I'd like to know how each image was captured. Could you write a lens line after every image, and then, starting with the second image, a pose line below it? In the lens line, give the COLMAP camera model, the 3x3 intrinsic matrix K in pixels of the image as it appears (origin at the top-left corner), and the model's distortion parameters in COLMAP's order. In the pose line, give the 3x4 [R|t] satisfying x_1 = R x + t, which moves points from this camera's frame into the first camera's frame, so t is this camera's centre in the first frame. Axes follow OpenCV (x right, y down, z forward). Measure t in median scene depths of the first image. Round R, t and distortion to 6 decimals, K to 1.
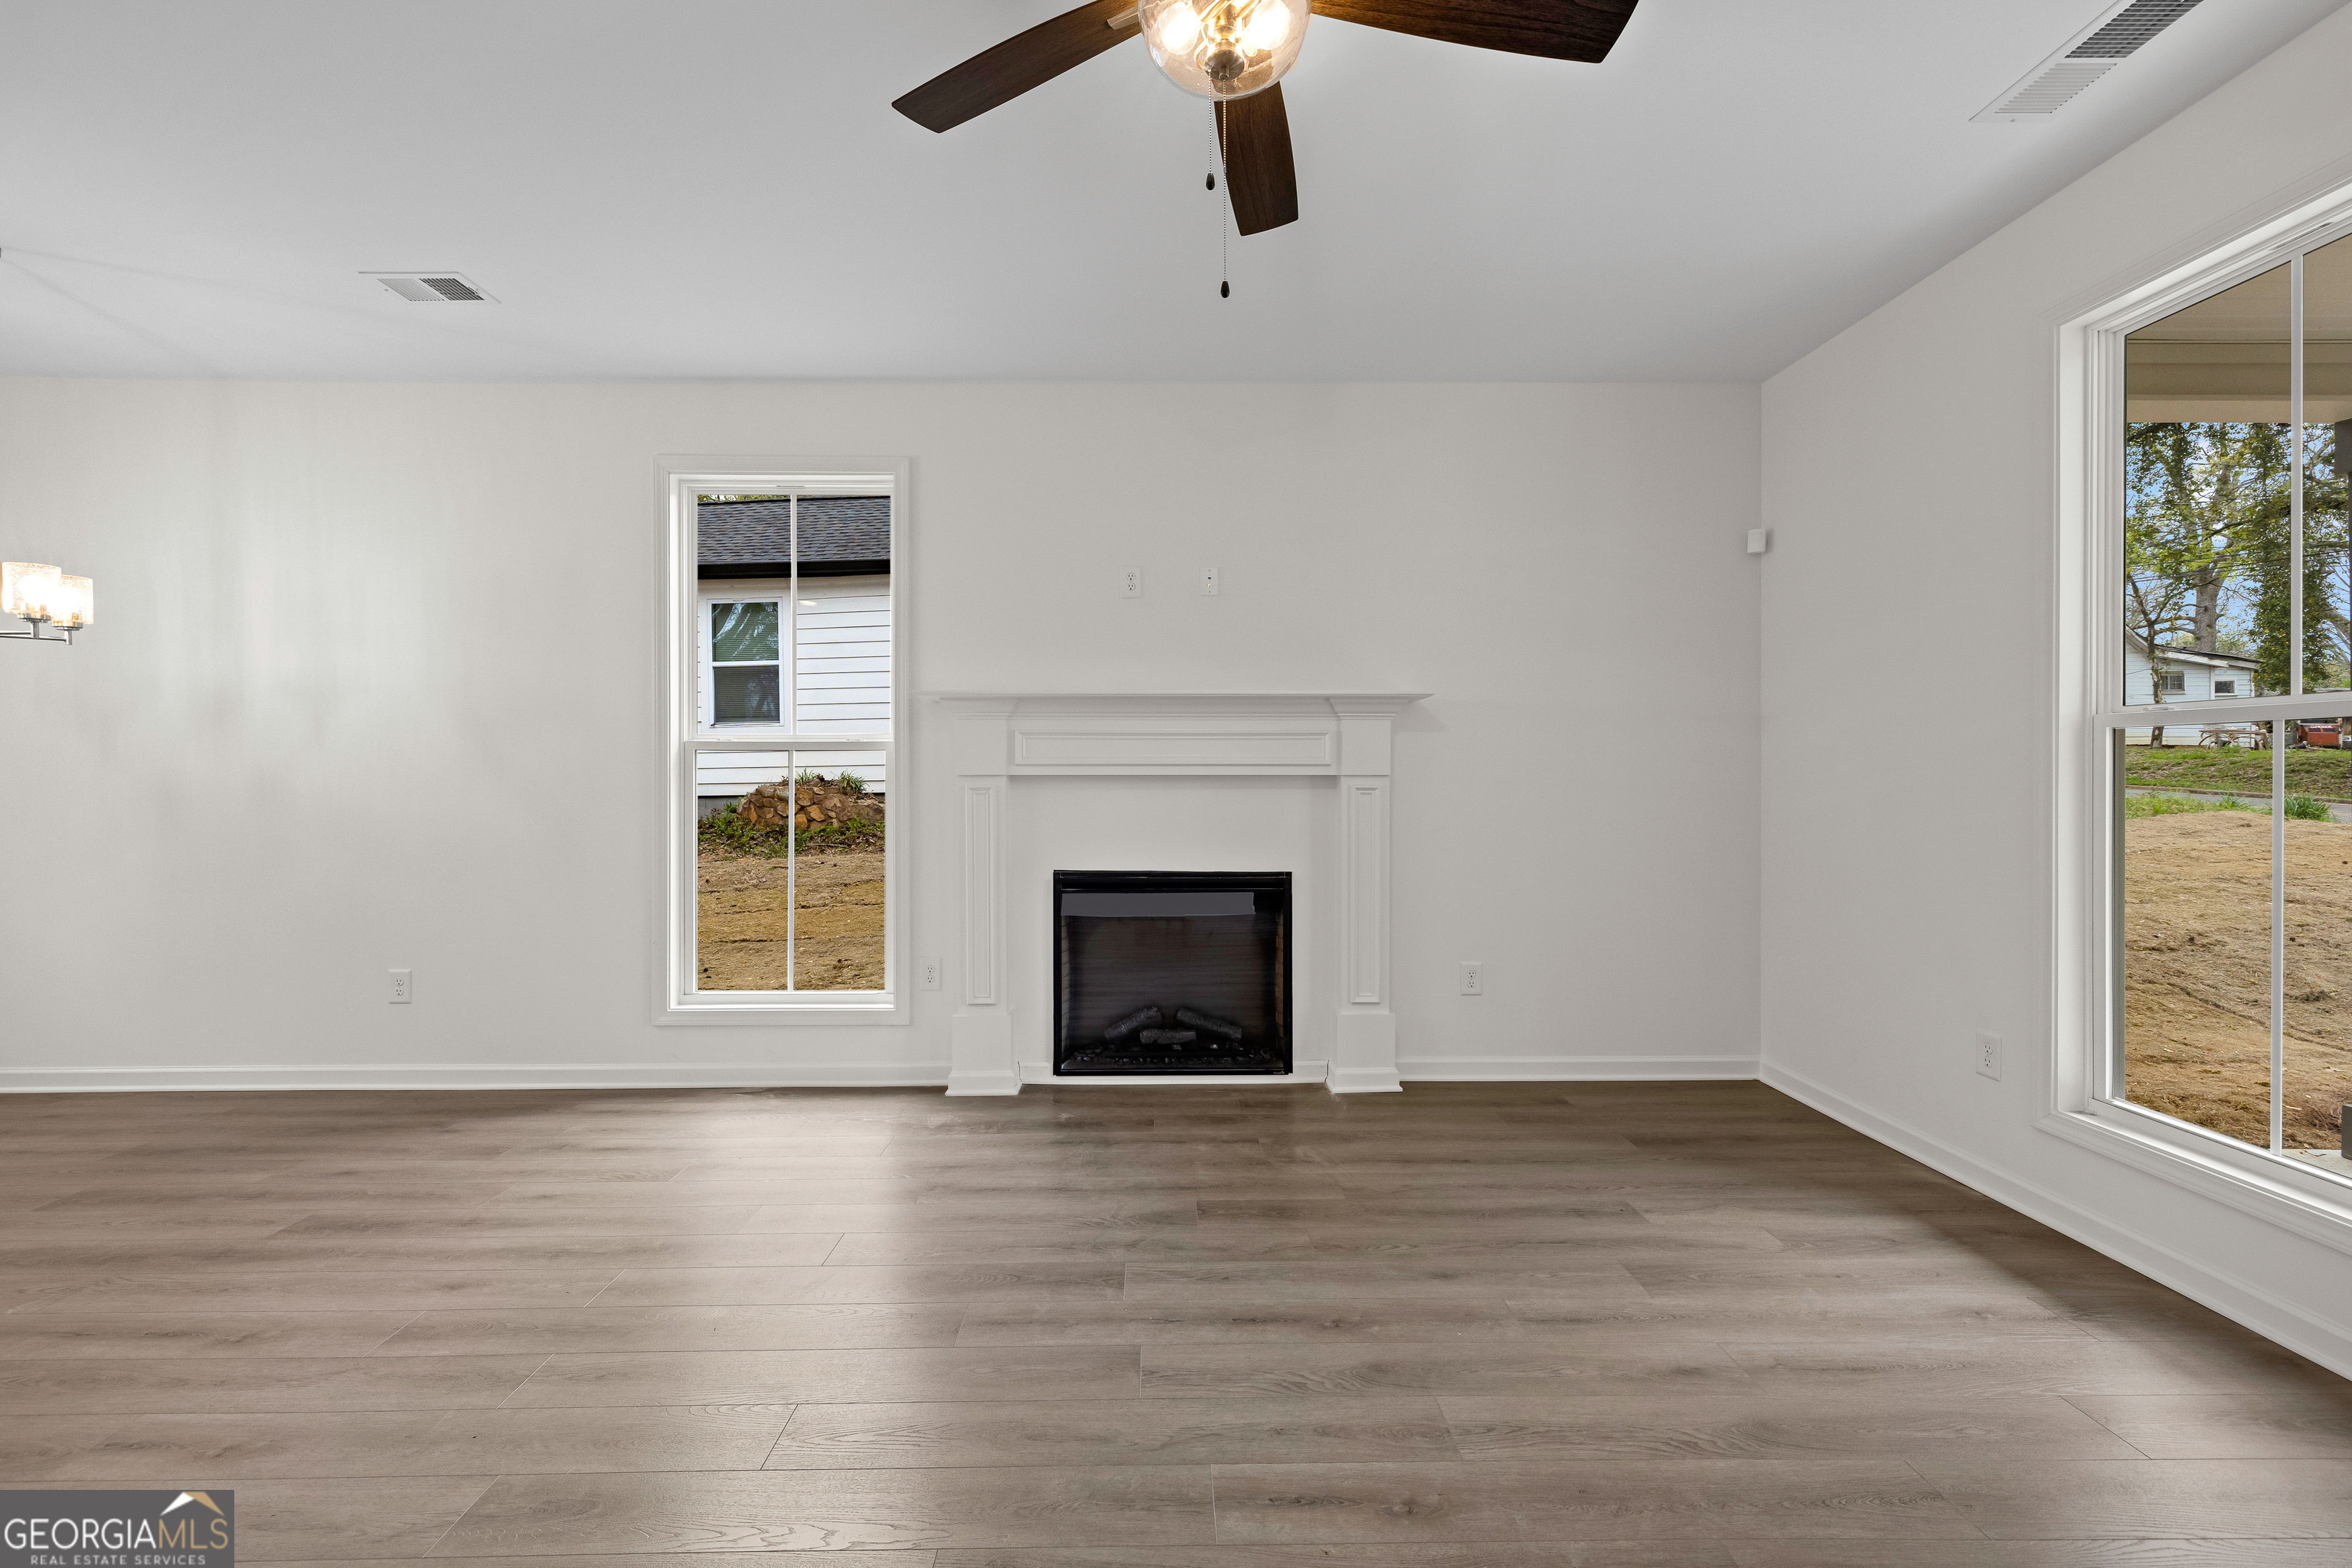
lens RADIAL K [[986.5, 0, 1171.9], [0, 986.5, 777.4], [0, 0, 1]] dist [0.000621, 0.000386]
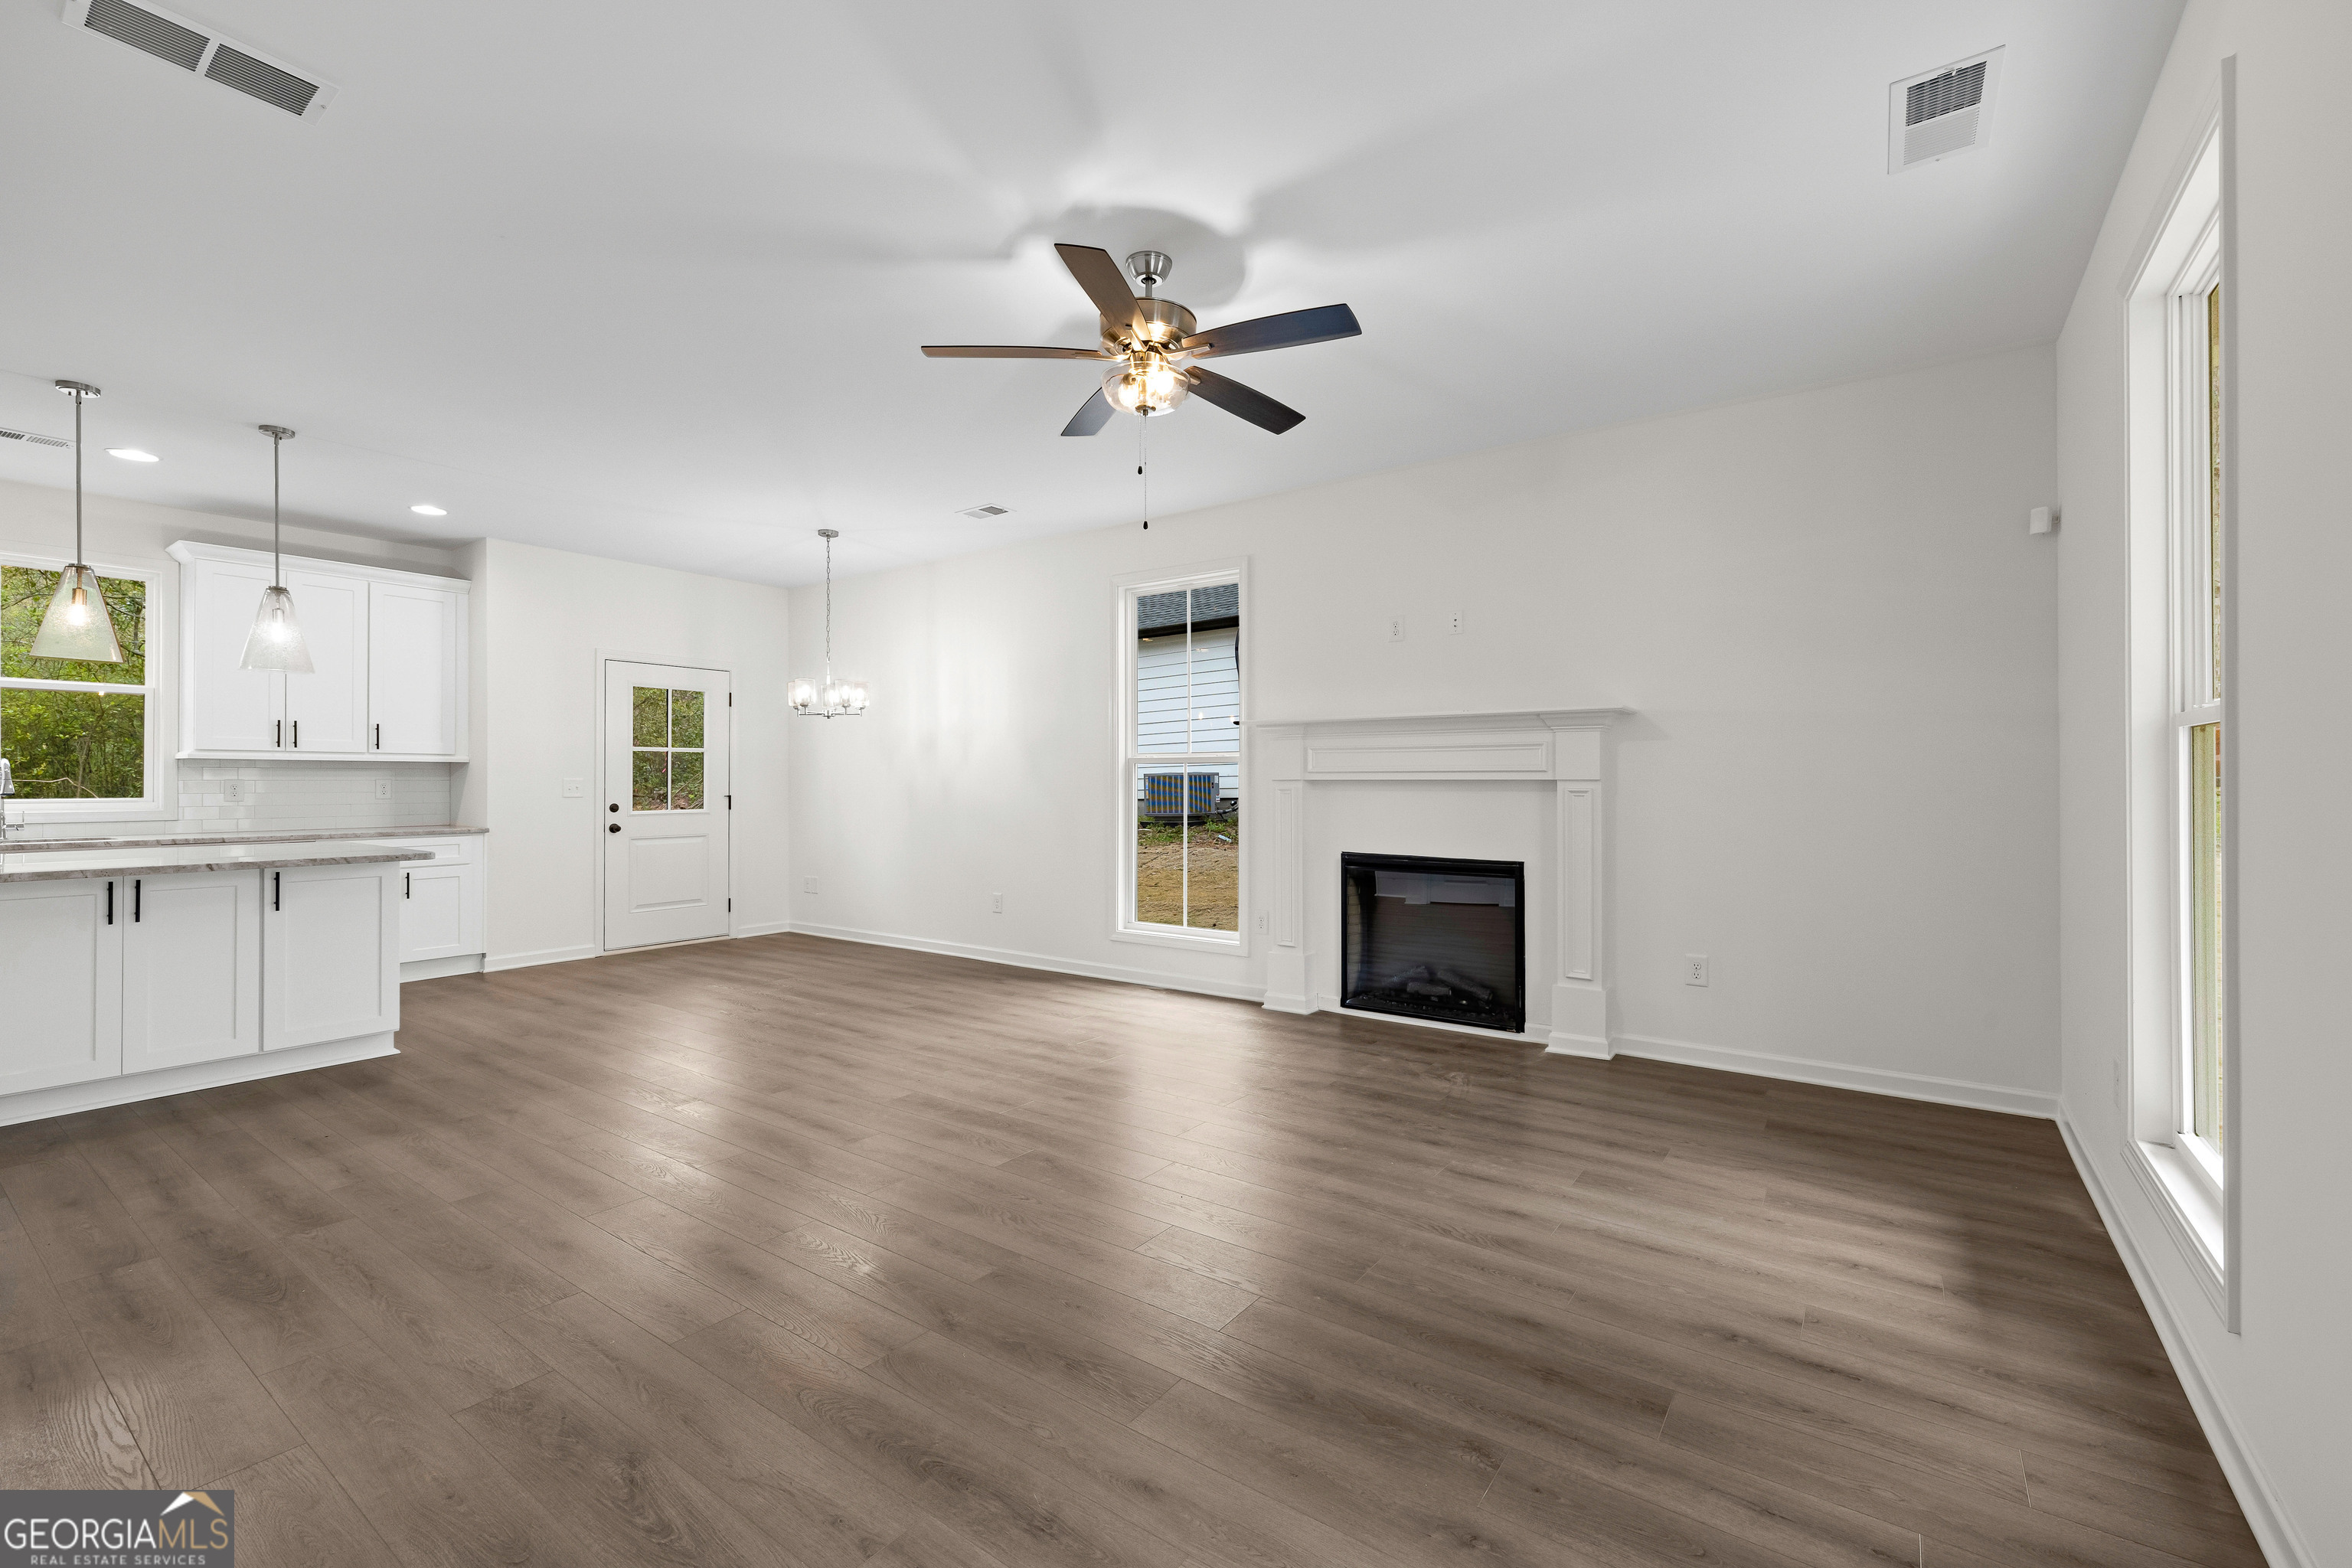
lens RADIAL K [[992.9, 0, 1174.9], [0, 992.9, 779.3], [0, 0, 1]] dist [0.001577, 0.000438]
pose [[0.801122, -0.001078, -0.598500, 0.627468], [-0.001582, 0.999991, -0.003919, 0.002760], [0.598499, 0.004086, 0.801113, -0.253551]]
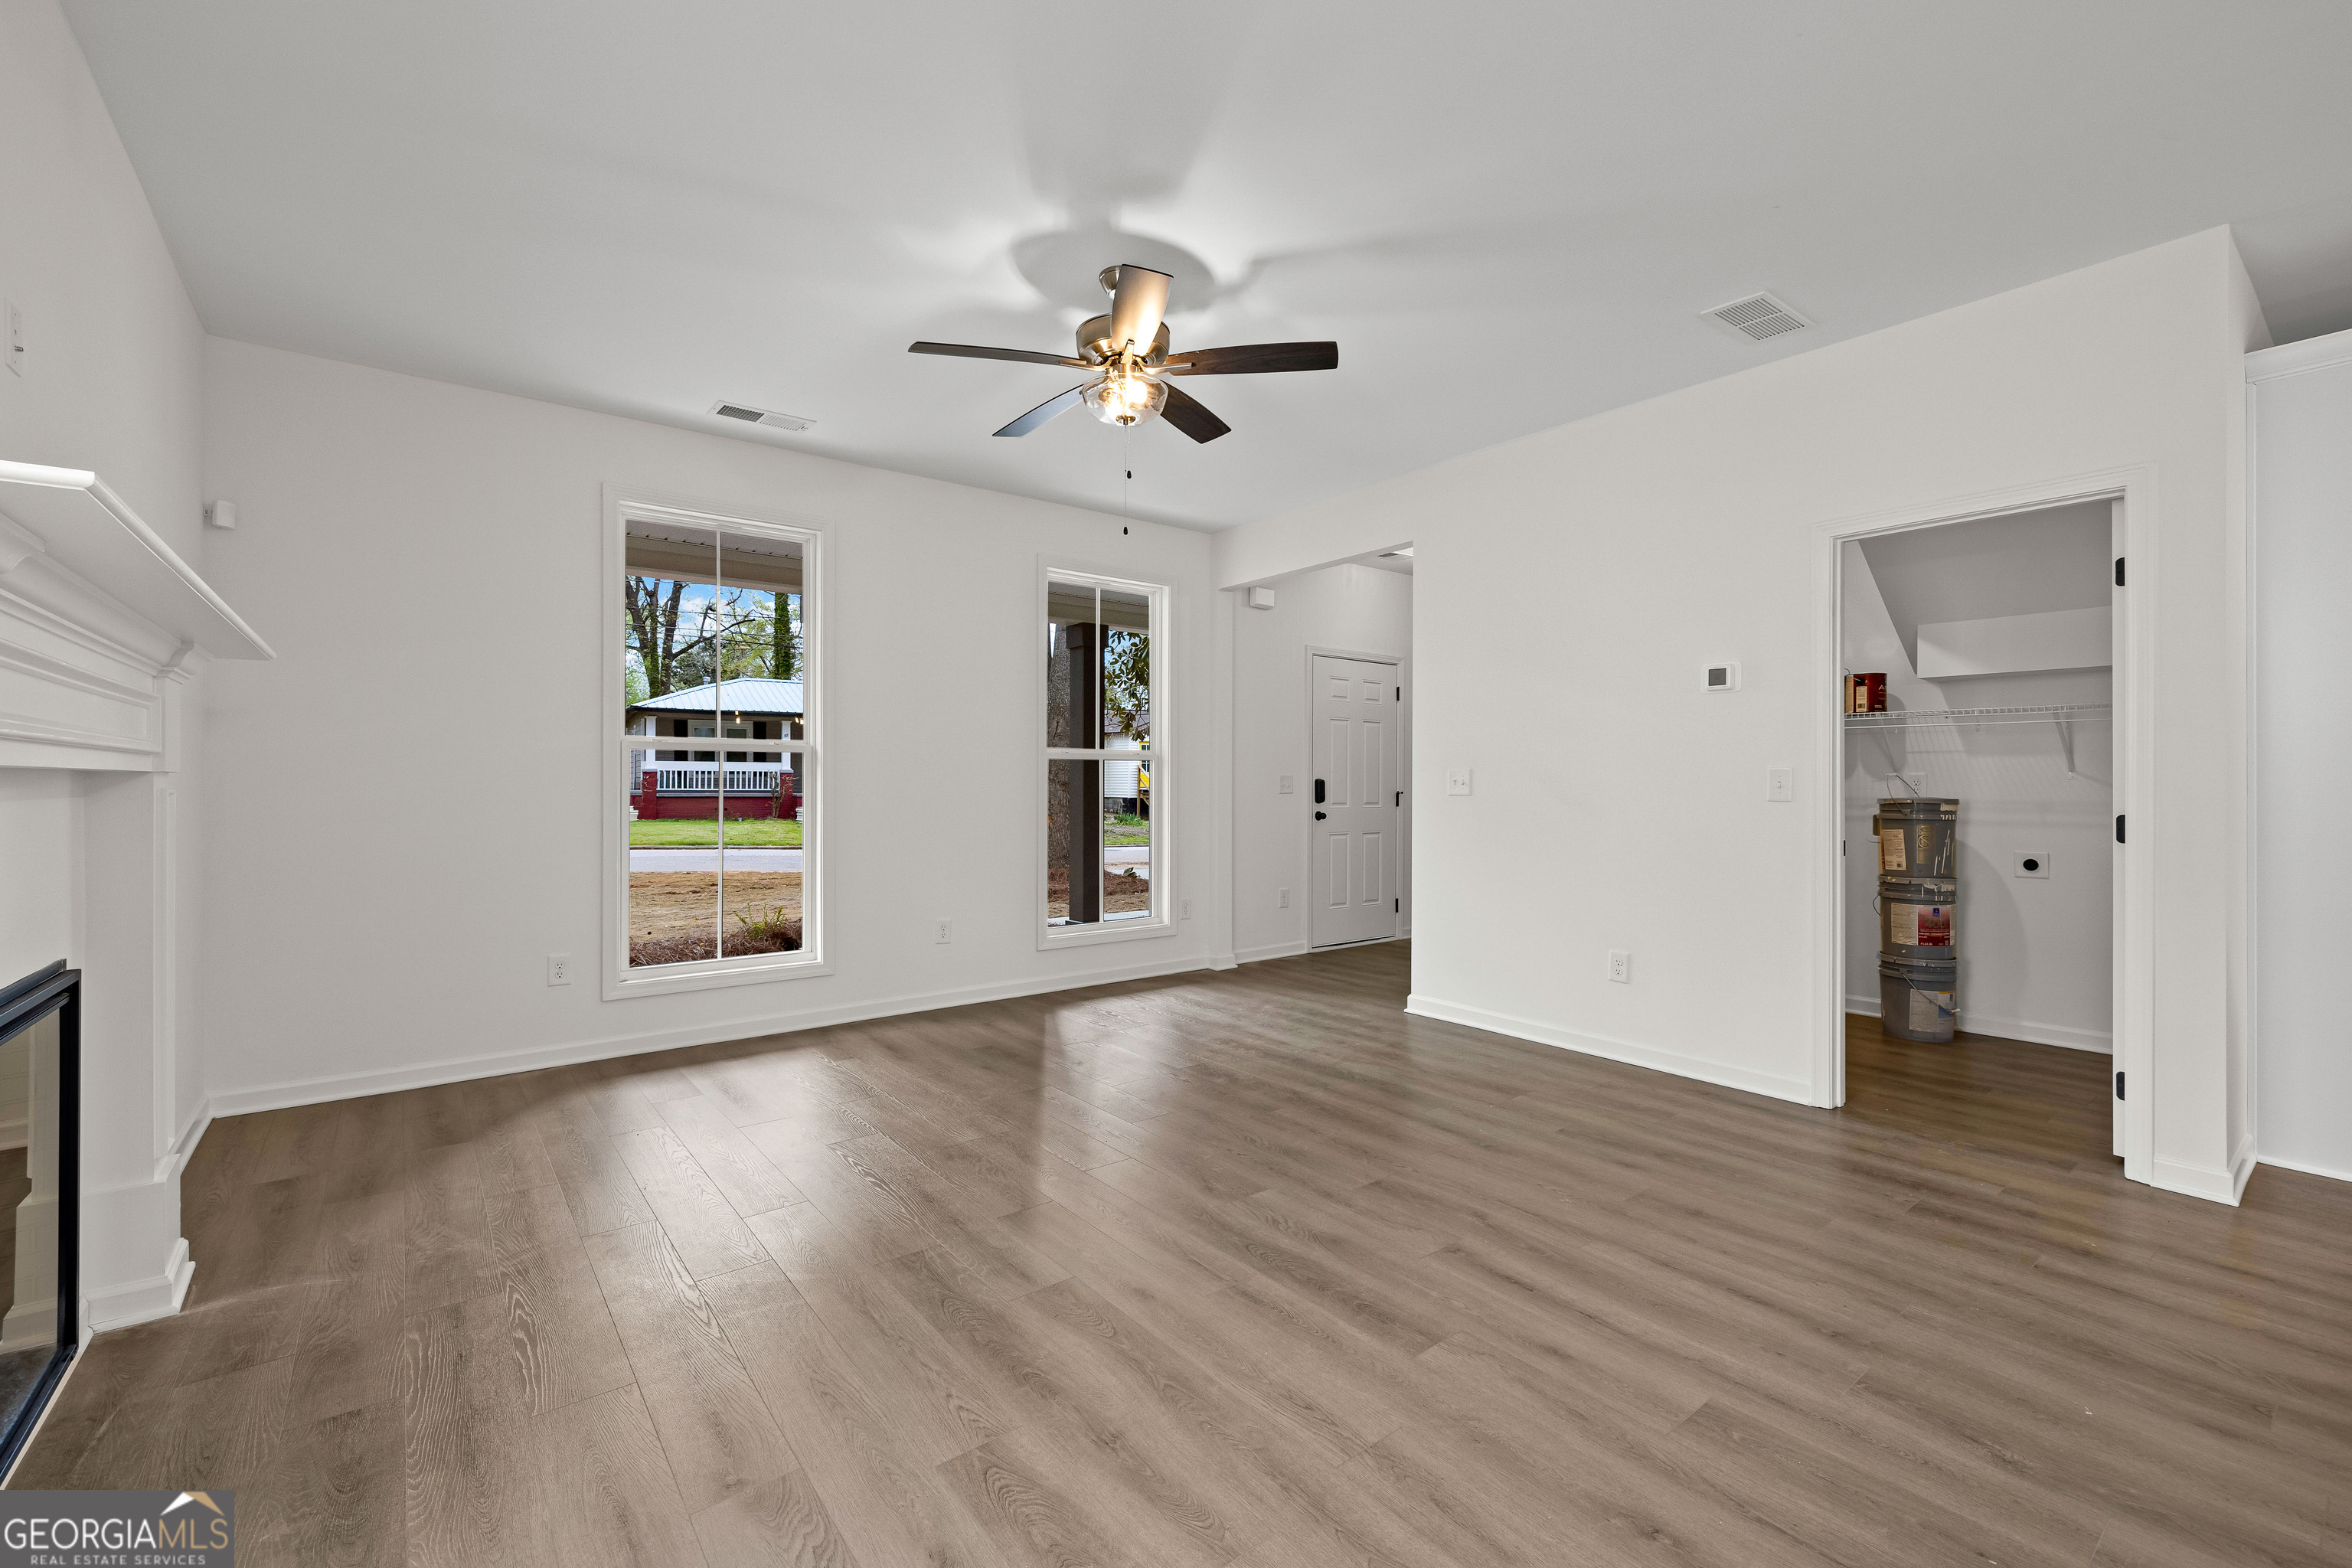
lens RADIAL K [[991.7, 0, 1165.6], [0, 991.7, 784.9], [0, 0, 1]] dist [0.000351, 0.000450]
pose [[-0.598090, -0.002628, 0.801424, -0.804733], [0.002247, 0.999985, 0.004956, 0.004741], [-0.801425, 0.004765, -0.598076, 1.072819]]
